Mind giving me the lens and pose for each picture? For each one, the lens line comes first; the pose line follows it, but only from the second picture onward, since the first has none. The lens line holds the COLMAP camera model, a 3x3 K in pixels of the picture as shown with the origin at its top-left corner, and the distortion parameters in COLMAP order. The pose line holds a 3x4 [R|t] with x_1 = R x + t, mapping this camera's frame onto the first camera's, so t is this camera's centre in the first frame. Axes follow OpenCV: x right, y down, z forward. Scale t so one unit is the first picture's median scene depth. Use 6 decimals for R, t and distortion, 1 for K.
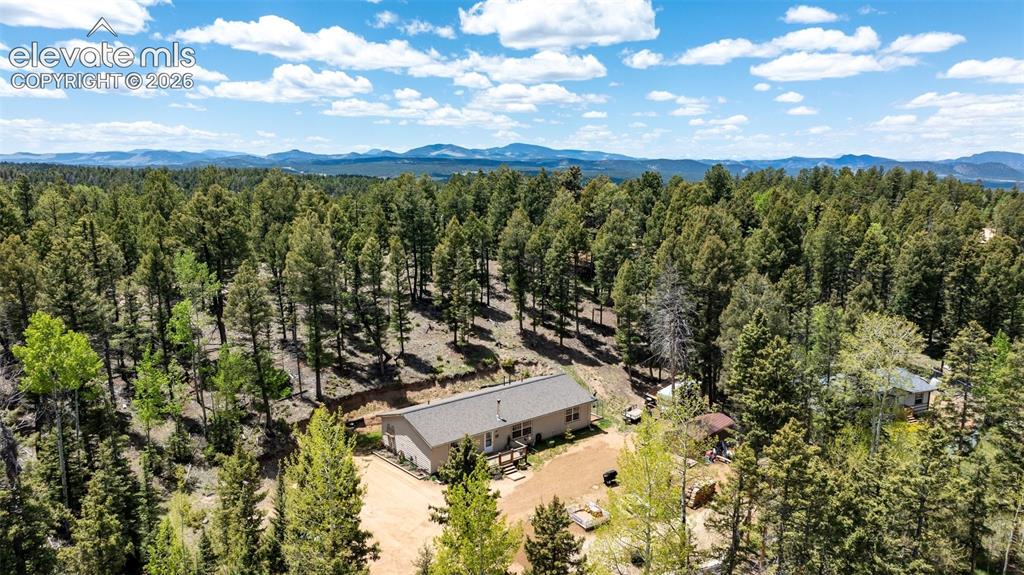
lens RADIAL K [[725.6, 0, 510.1], [0, 725.6, 287.5], [0, 0, 1]] dist [-0.008287, -0.009876]
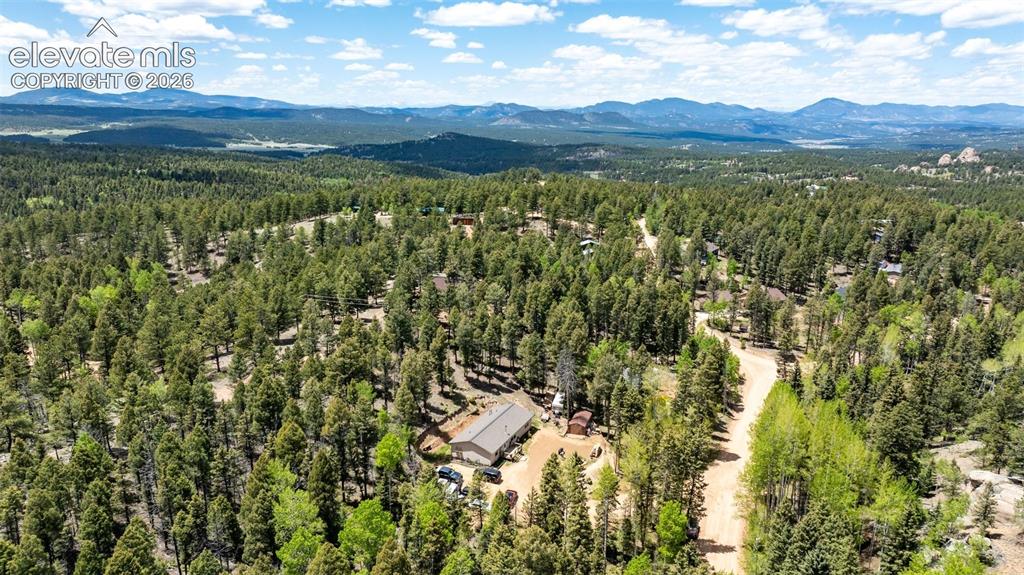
lens RADIAL K [[725.6, 0, 509.2], [0, 725.6, 283.2], [0, 0, 1]] dist [-0.008287, -0.009876]
pose [[0.901863, -0.098384, 0.420670, -0.715251], [0.071208, 0.994258, 0.079871, -0.356726], [-0.426113, -0.042078, 0.903691, -0.754709]]
